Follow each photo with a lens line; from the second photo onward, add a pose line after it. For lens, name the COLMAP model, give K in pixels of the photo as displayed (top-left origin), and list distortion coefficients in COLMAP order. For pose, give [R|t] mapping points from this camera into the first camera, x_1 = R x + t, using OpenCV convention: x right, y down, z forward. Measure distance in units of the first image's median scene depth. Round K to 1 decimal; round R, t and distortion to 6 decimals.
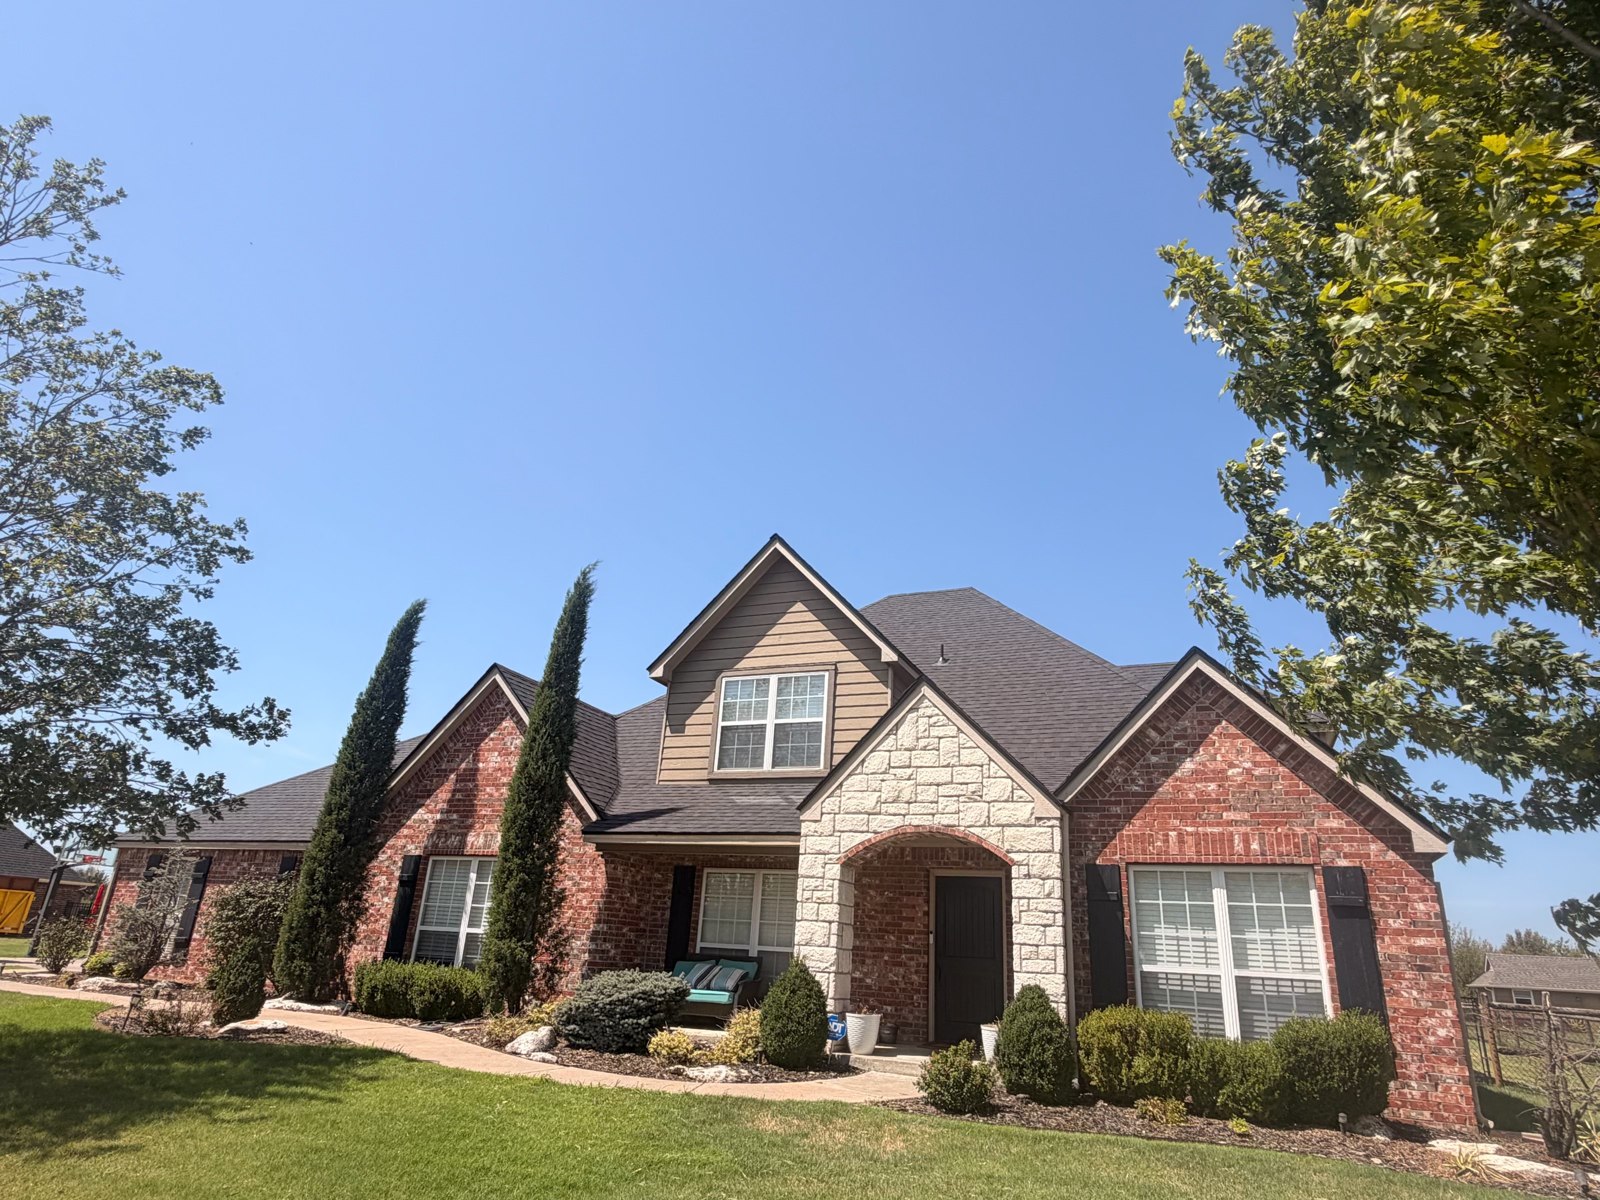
lens RADIAL K [[942.1, 0, 802.5], [0, 942.1, 602.2], [0, 0, 1]] dist [0.003035, 0.003575]
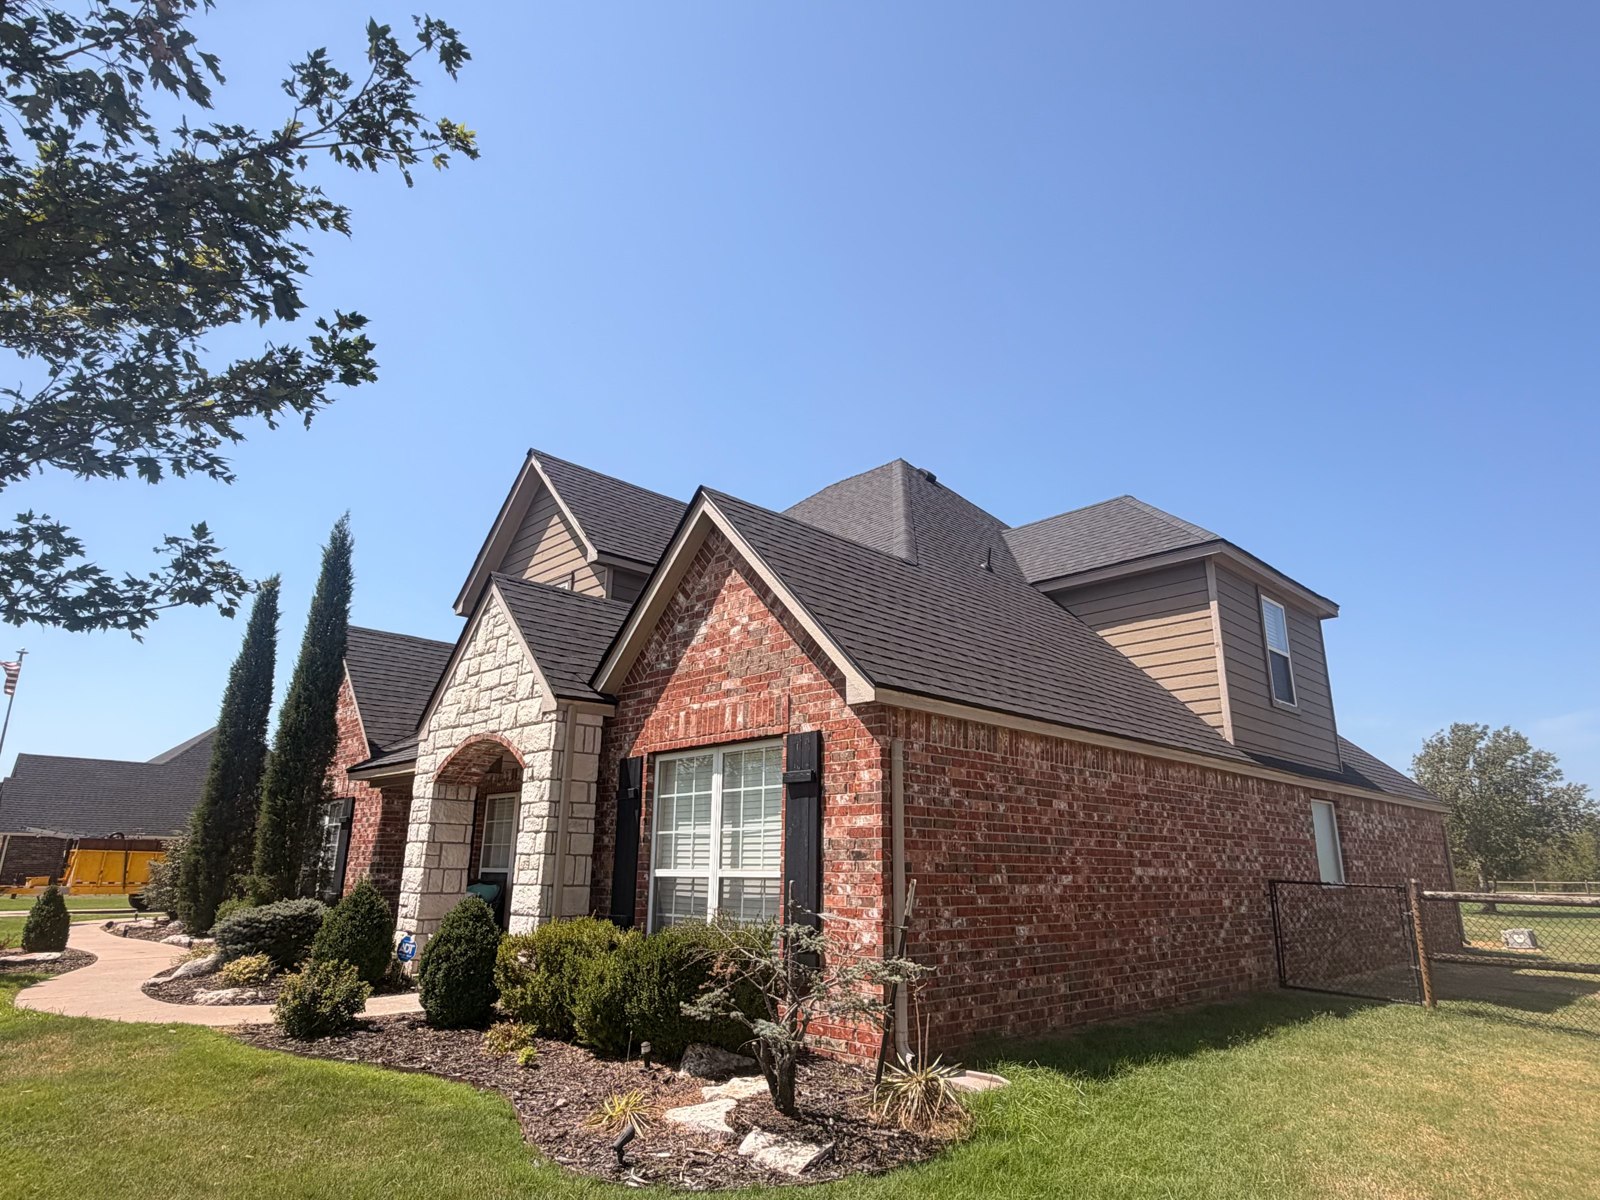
lens RADIAL K [[942.1, 0, 801.2], [0, 942.1, 597.7], [0, 0, 1]] dist [0.003035, 0.003575]
pose [[0.924004, -0.150637, -0.351462, 0.810396], [0.173976, 0.984106, 0.035599, 0.135522], [0.340514, -0.094040, 0.935525, 0.272754]]
